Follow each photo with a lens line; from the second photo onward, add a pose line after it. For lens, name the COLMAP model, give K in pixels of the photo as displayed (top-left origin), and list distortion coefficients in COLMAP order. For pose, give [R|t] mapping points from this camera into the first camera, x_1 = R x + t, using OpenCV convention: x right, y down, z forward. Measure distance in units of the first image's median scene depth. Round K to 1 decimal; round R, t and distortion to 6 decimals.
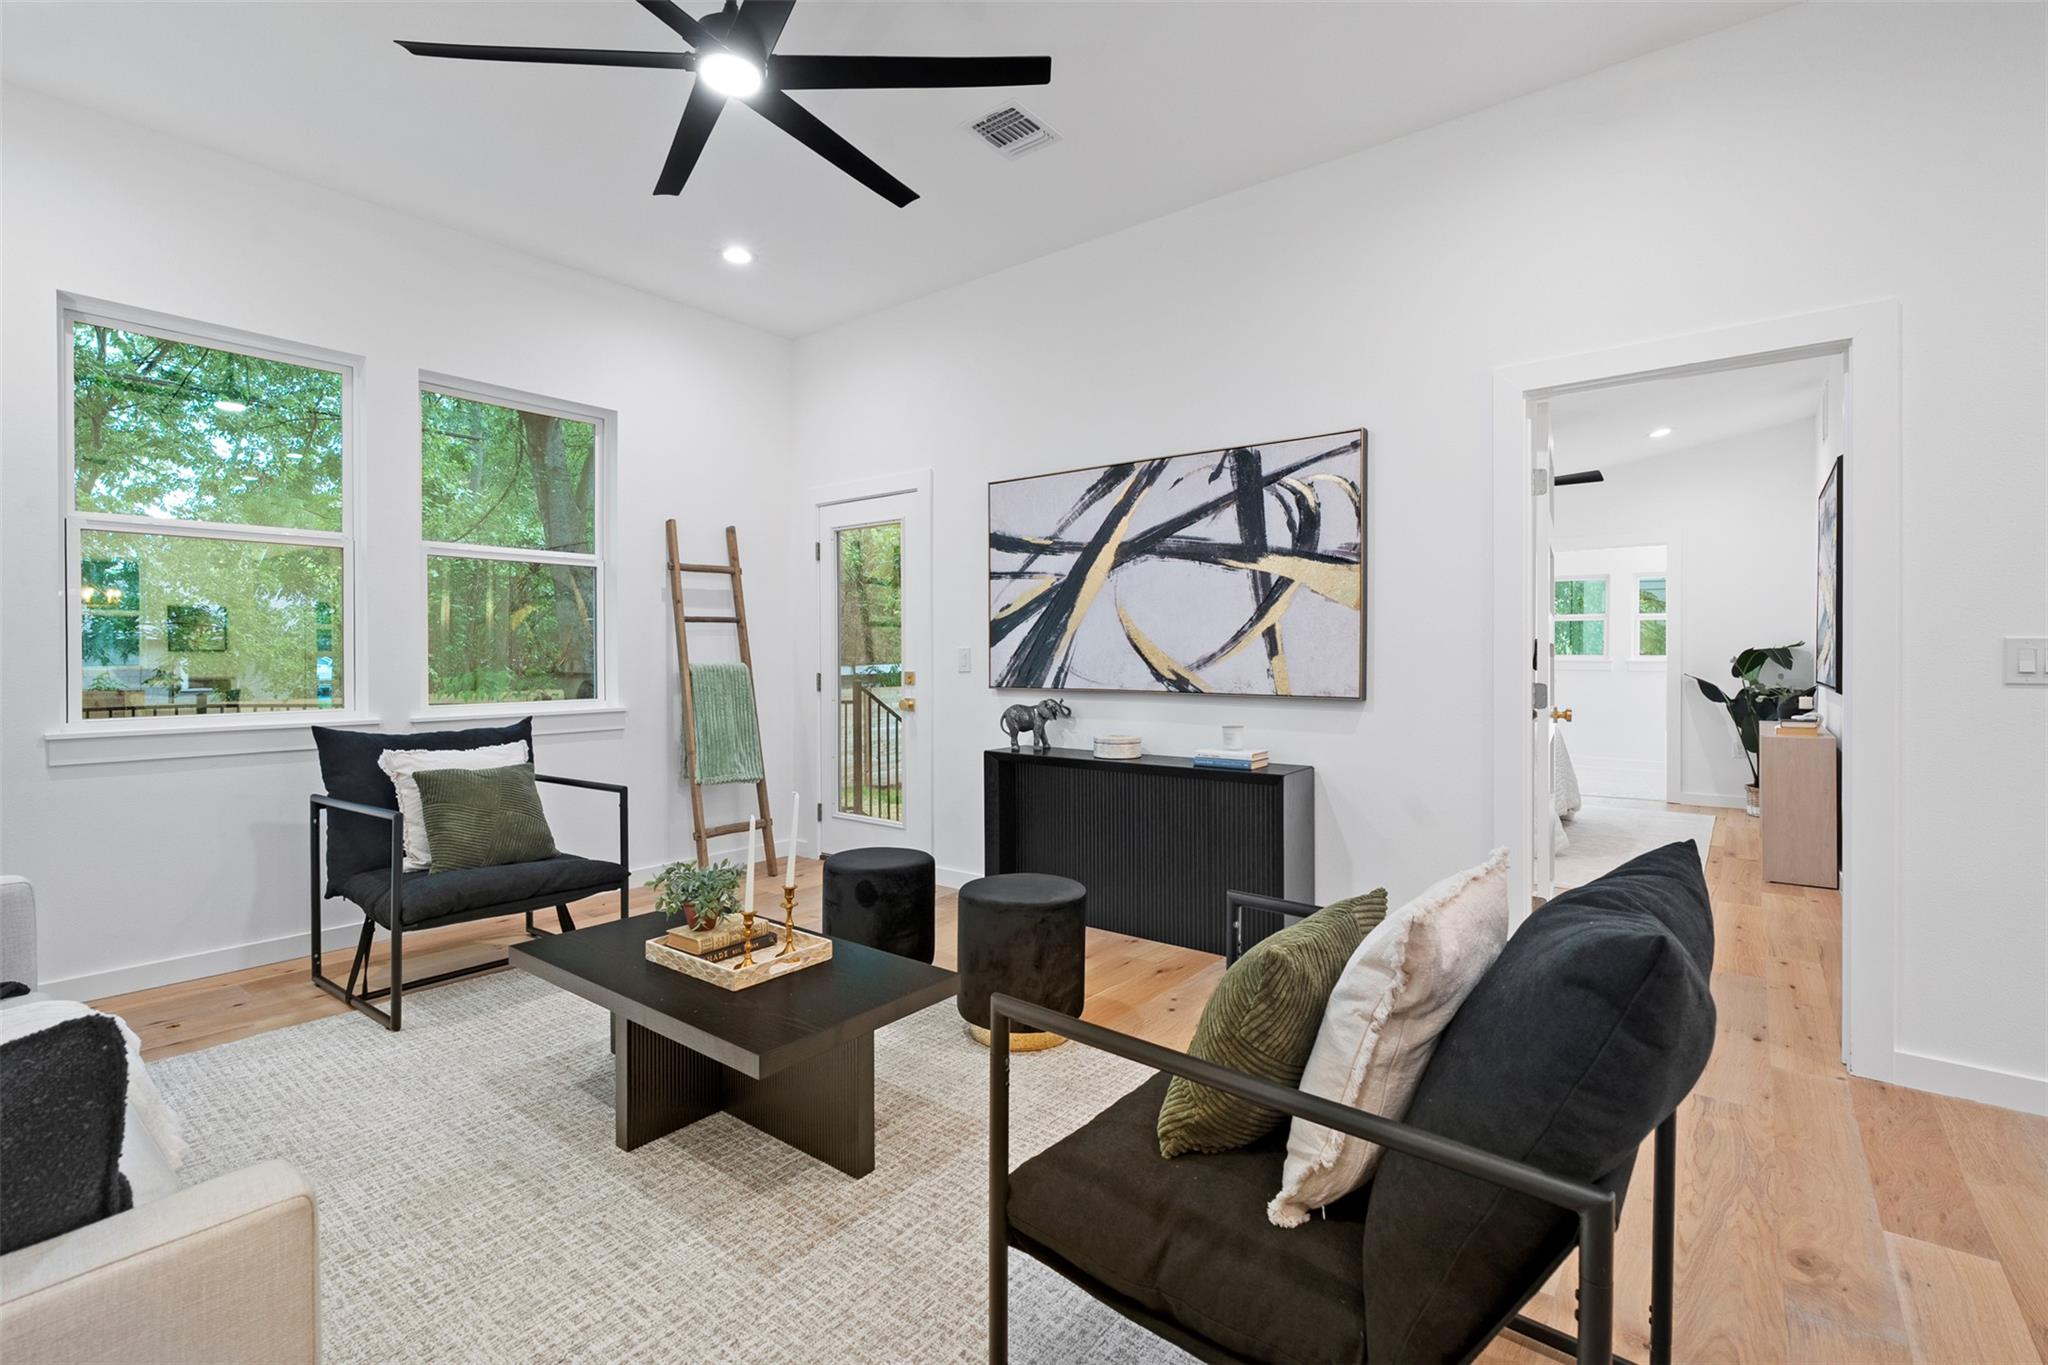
lens RADIAL K [[926.7, 0, 1023.5], [0, 926.7, 658.7], [0, 0, 1]] dist [-0.003189, 0.000698]
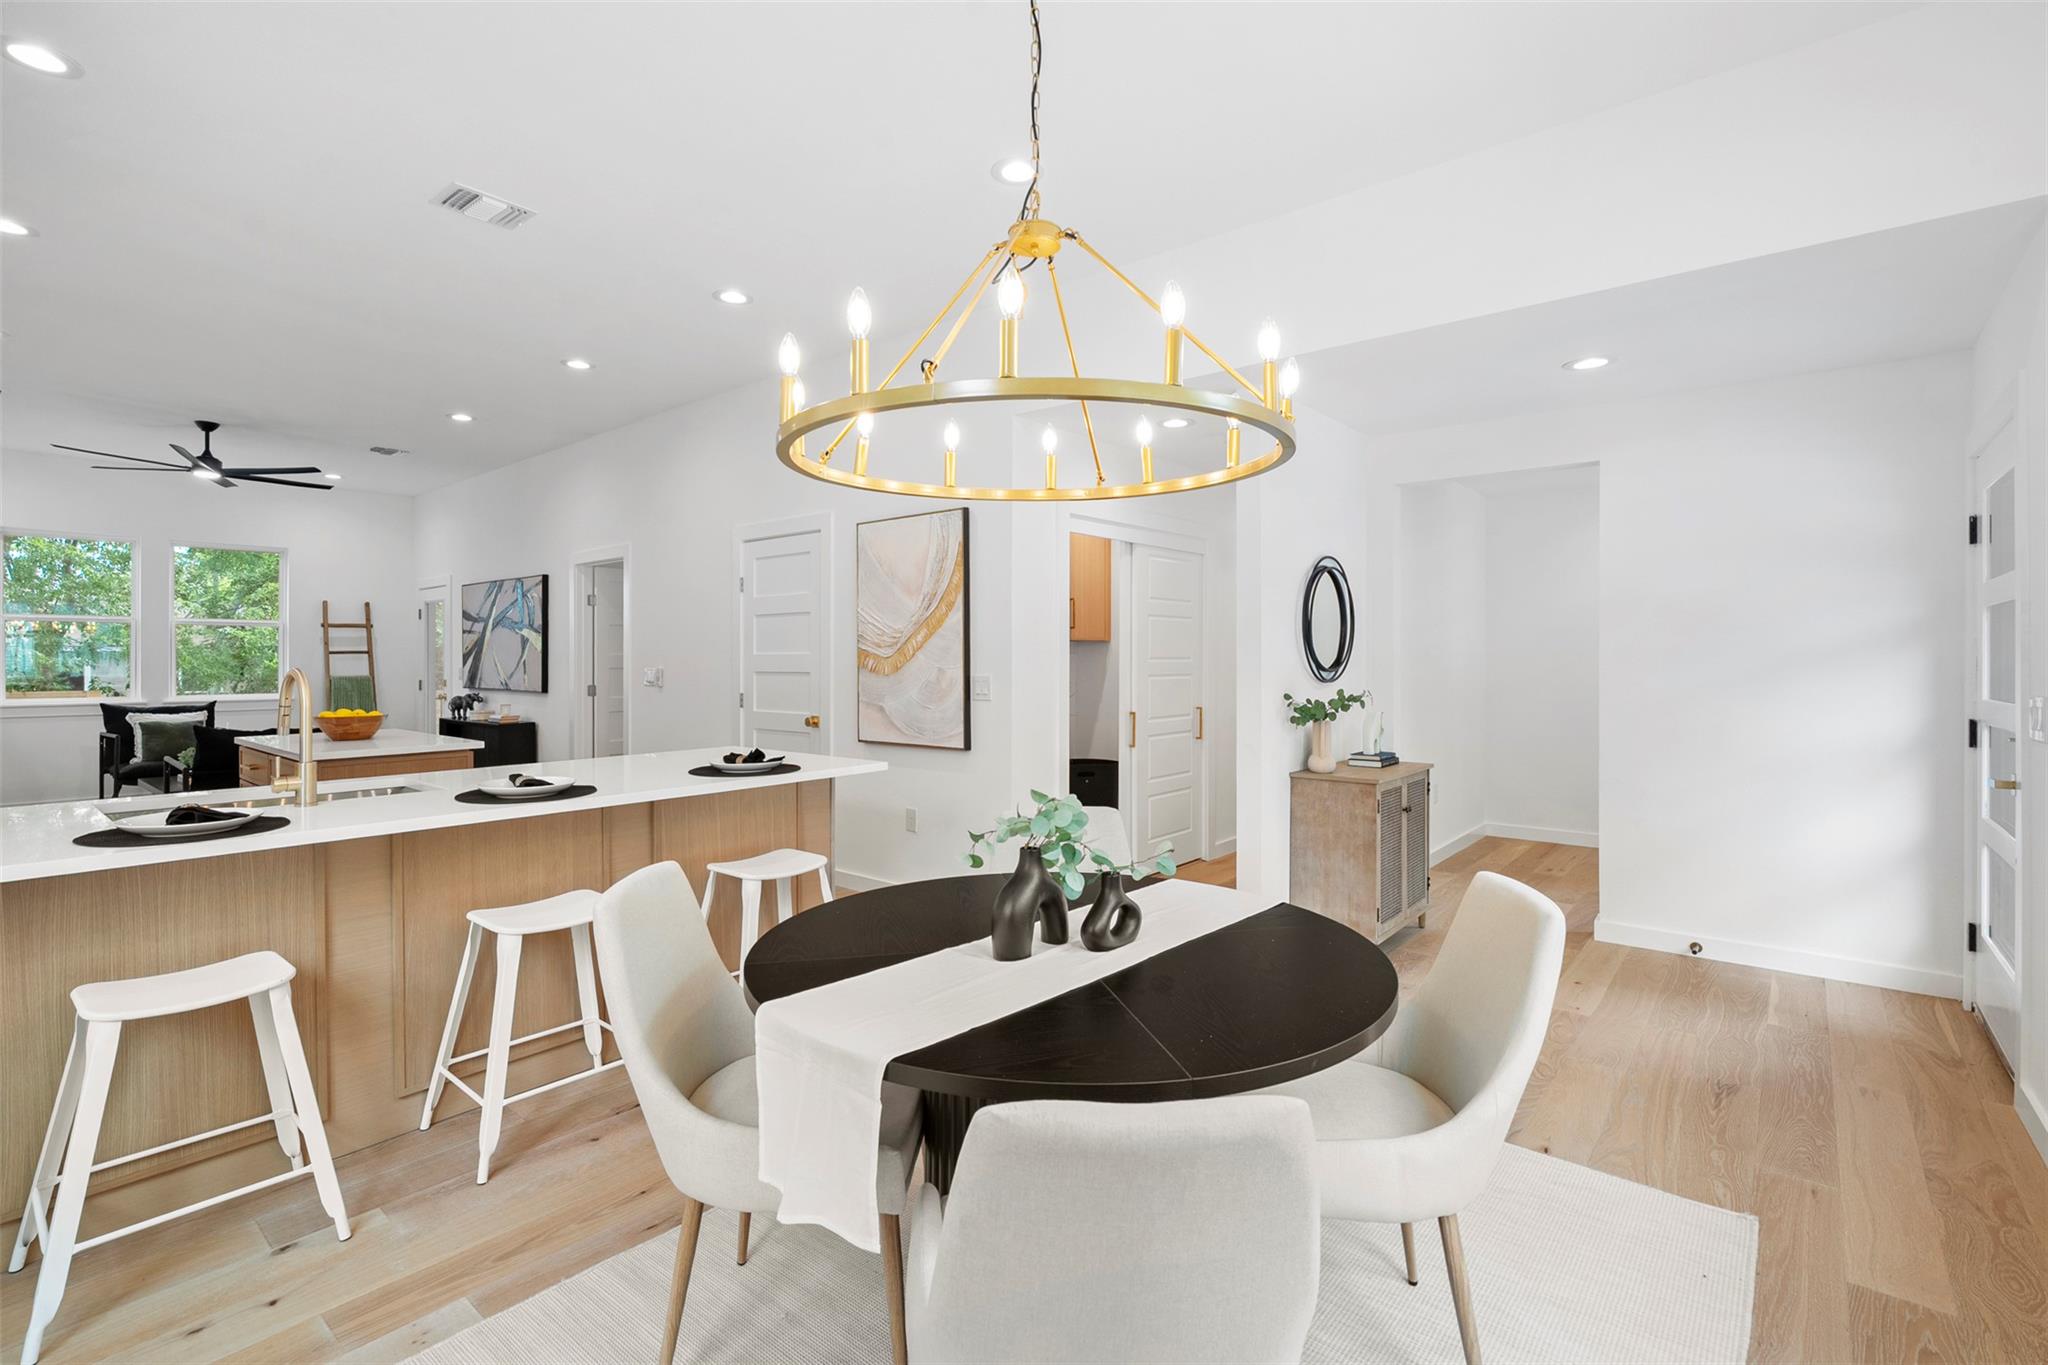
lens RADIAL K [[926.7, 0, 1023.5], [0, 926.7, 658.7], [0, 0, 1]] dist [-0.003189, 0.000698]
pose [[0.999354, -0.000945, -0.035936, 1.378213], [0.000785, 0.999990, -0.004467, -0.024126], [0.035940, 0.004436, 0.999344, -1.052889]]
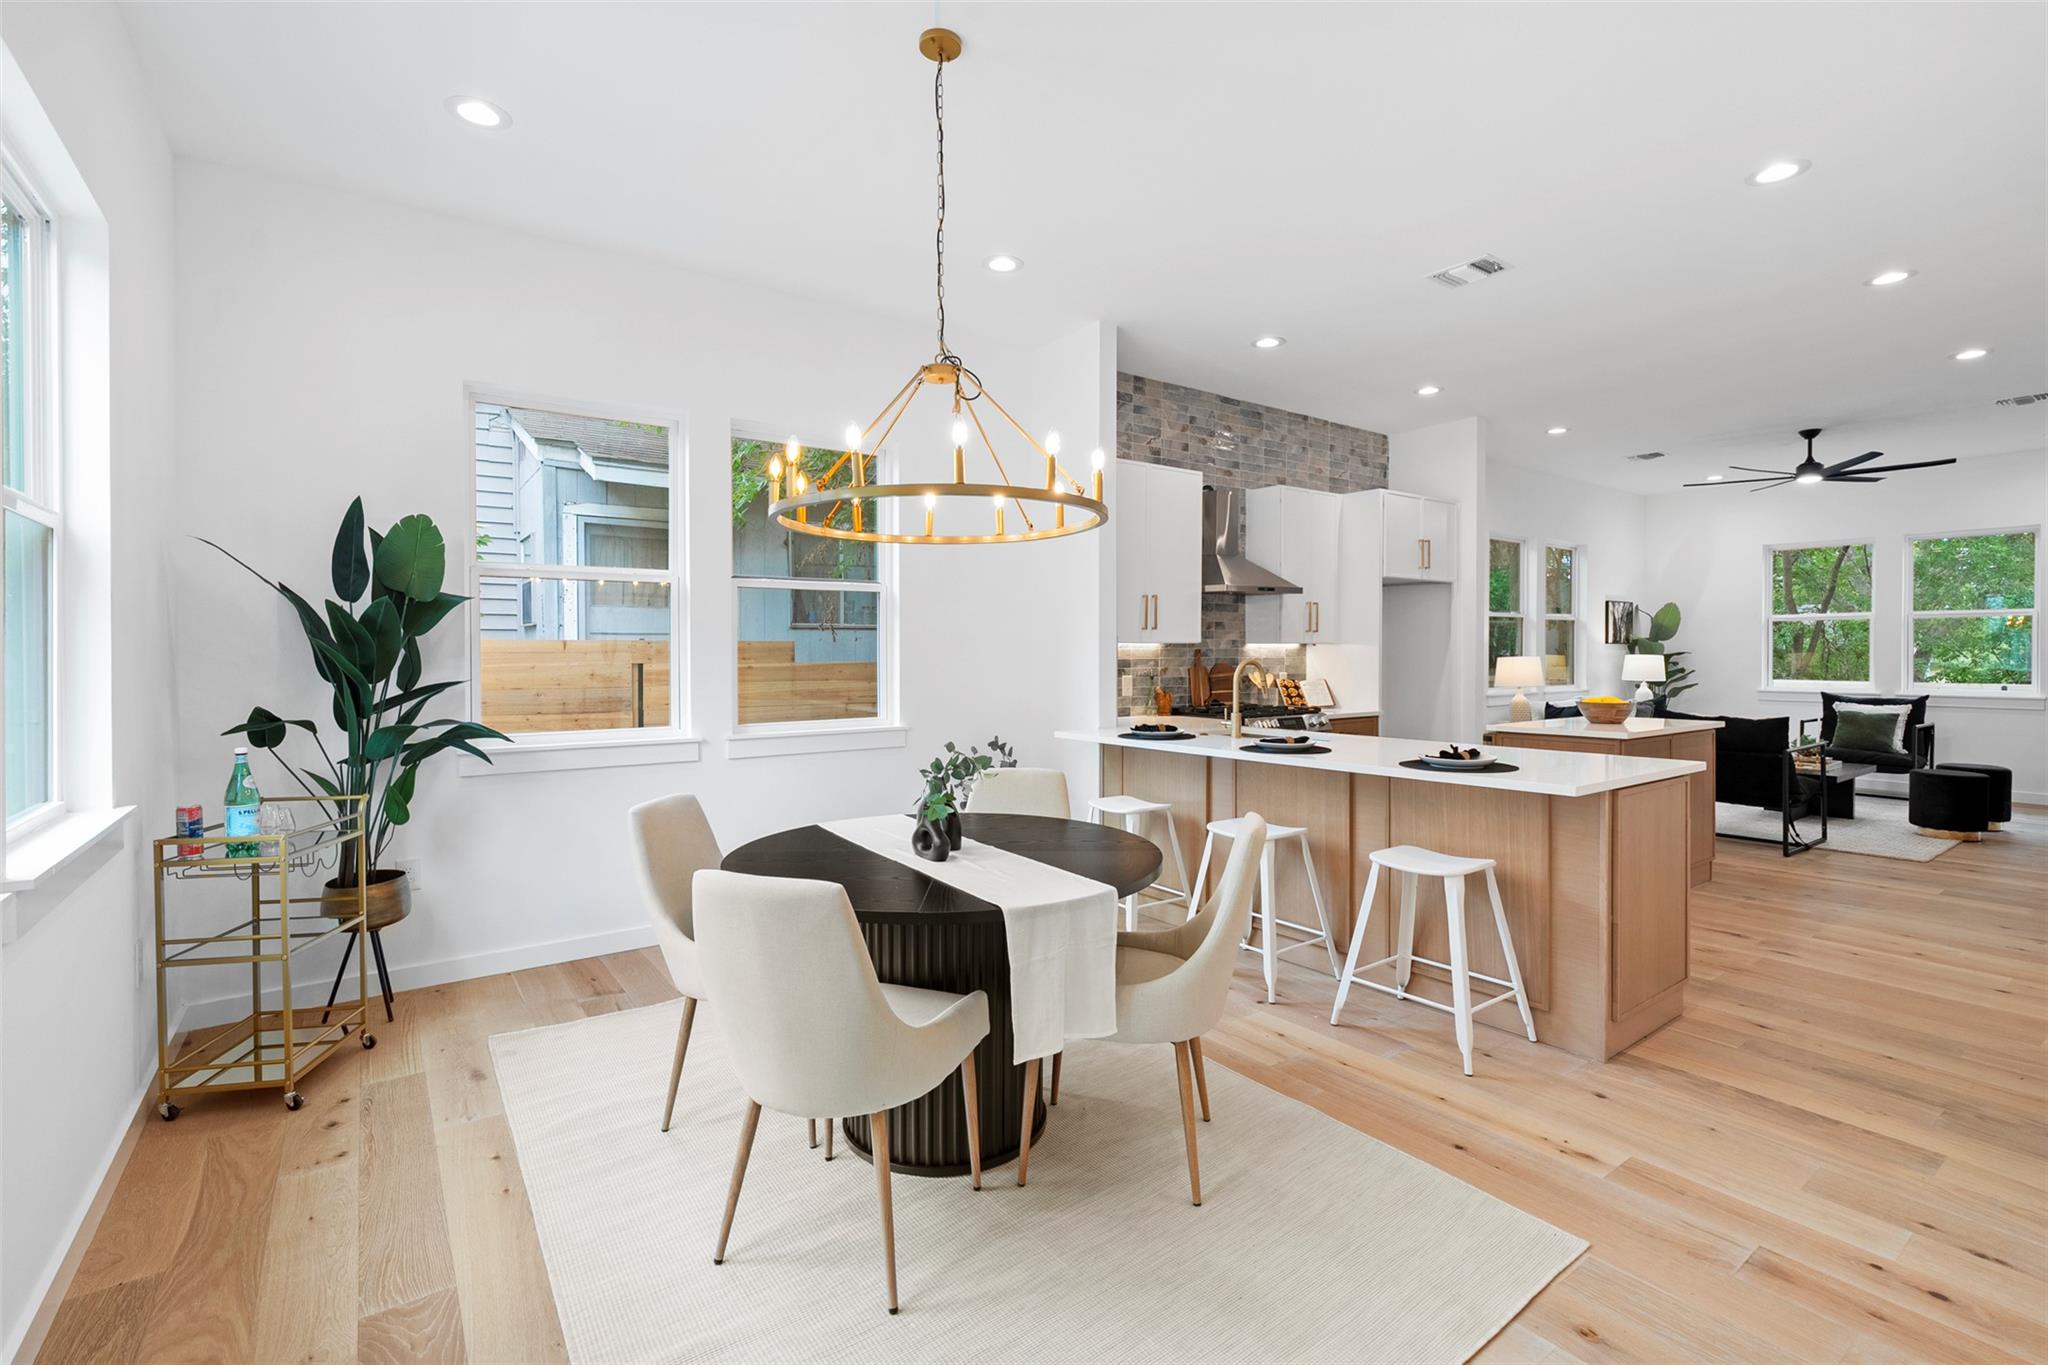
lens RADIAL K [[924.9, 0, 1034.6], [0, 924.9, 660.1], [0, 0, 1]] dist [-0.003688, 0.000956]
pose [[-0.272206, 0.007615, -0.962209, 1.976133], [-0.003455, 0.999955, 0.008891, -0.027781], [0.962233, 0.005744, -0.272167, -0.378150]]
